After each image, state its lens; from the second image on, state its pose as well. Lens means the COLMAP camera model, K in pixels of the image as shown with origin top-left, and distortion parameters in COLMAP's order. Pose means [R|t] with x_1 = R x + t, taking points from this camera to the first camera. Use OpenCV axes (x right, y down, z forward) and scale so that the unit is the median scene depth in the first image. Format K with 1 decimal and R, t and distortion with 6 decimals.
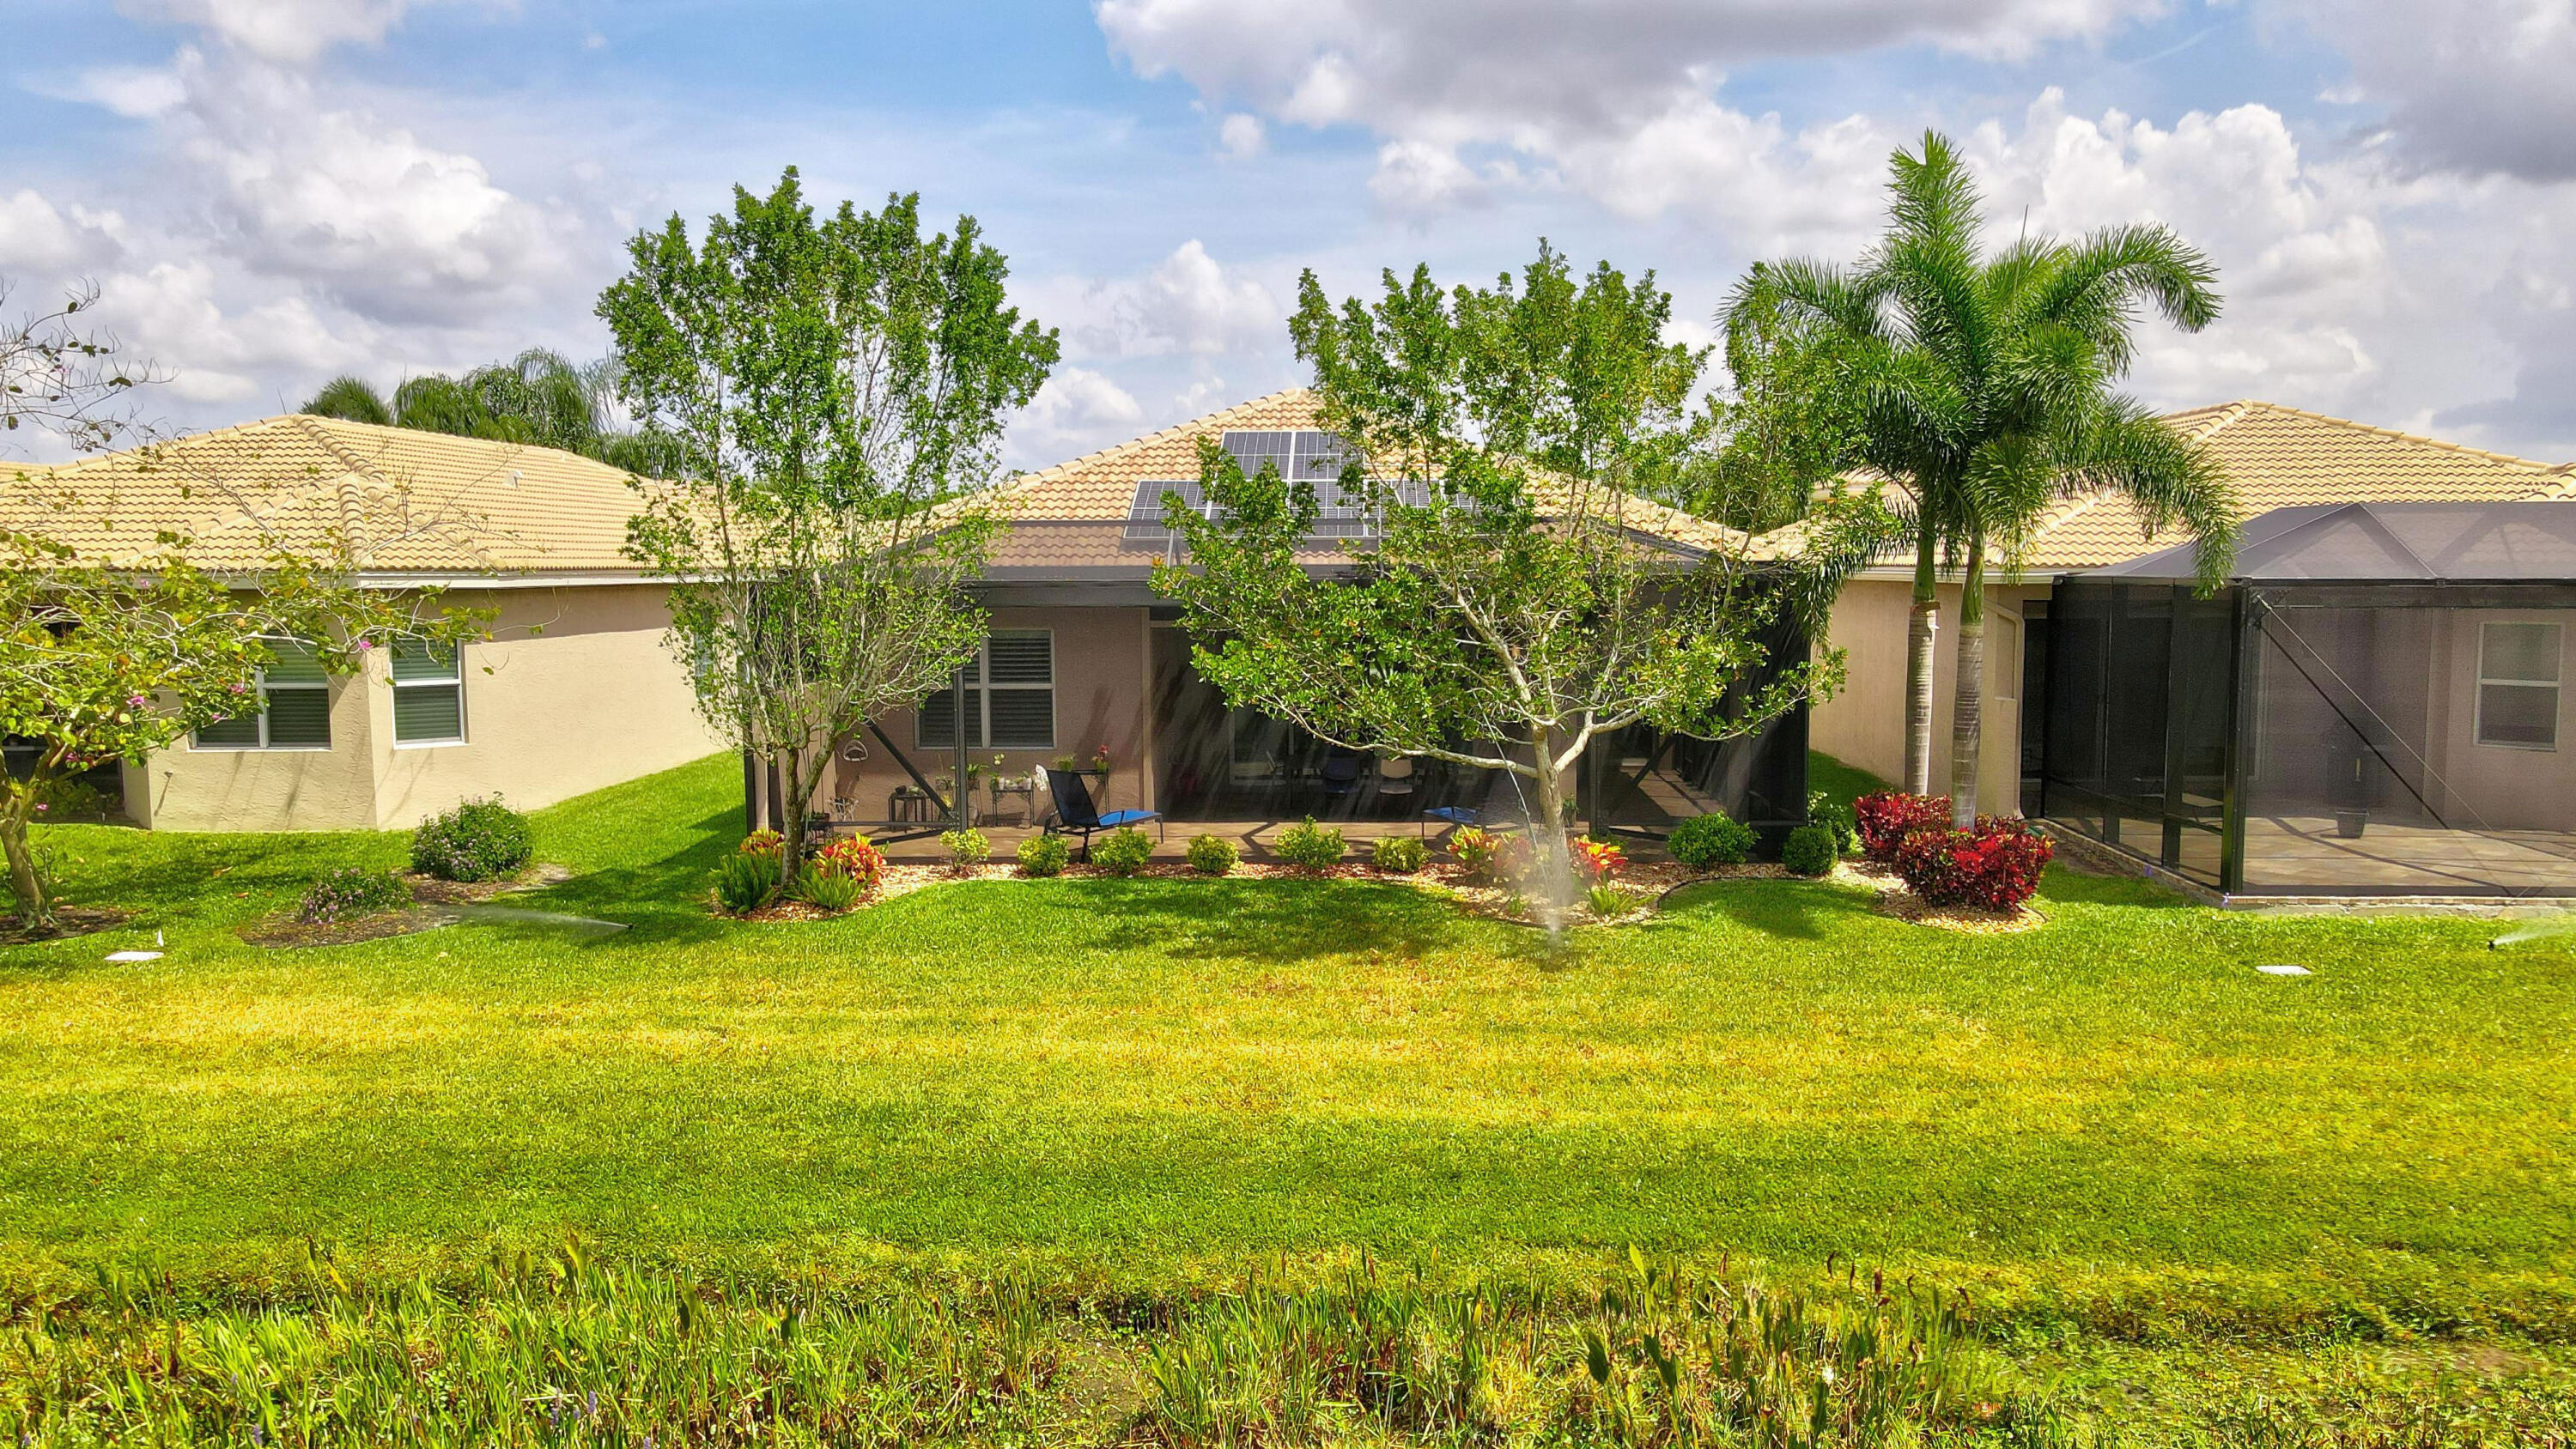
lens RADIAL K [[1967.8, 0, 1279.3], [0, 1967.8, 741.0], [0, 0, 1]] dist [0.009045, 0.026080]
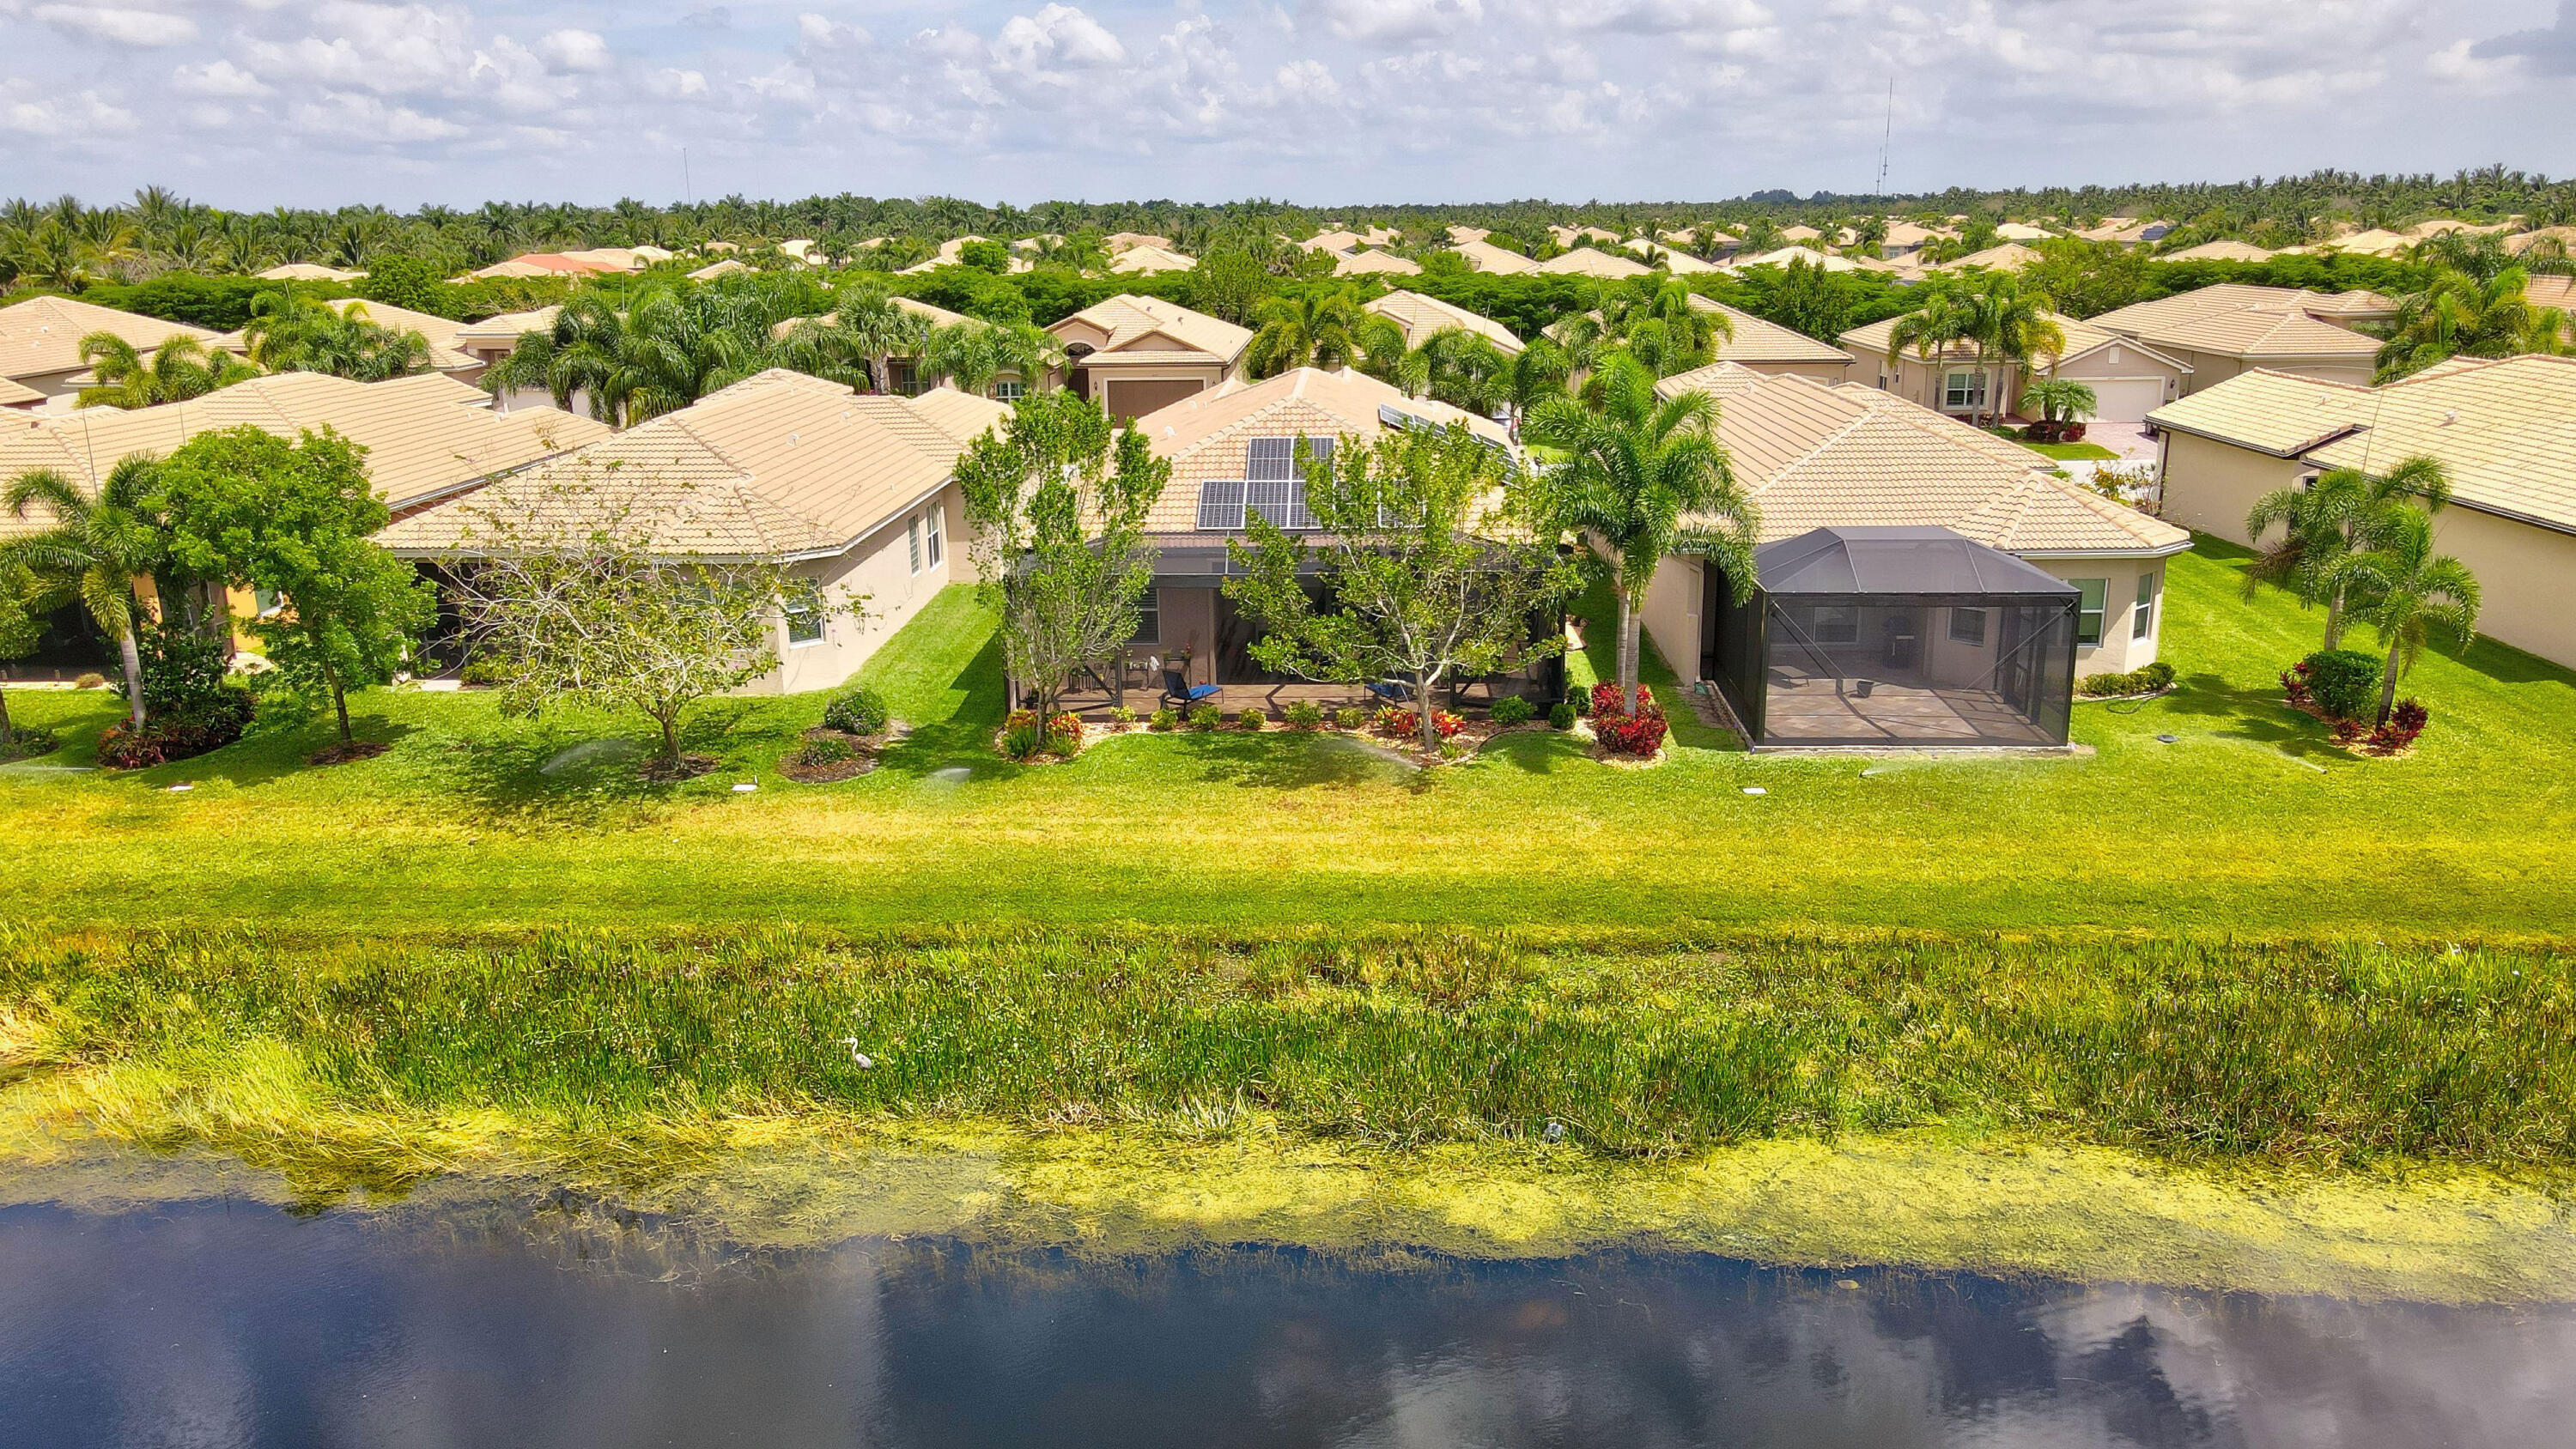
lens RADIAL K [[1967.8, 0, 1290.1], [0, 1967.8, 716.8], [0, 0, 1]] dist [0.009045, 0.026080]
pose [[0.999940, -0.006921, 0.008467, -0.018418], [0.005483, 0.987200, 0.159390, -0.337541], [-0.009461, -0.159334, 0.987179, -1.205997]]
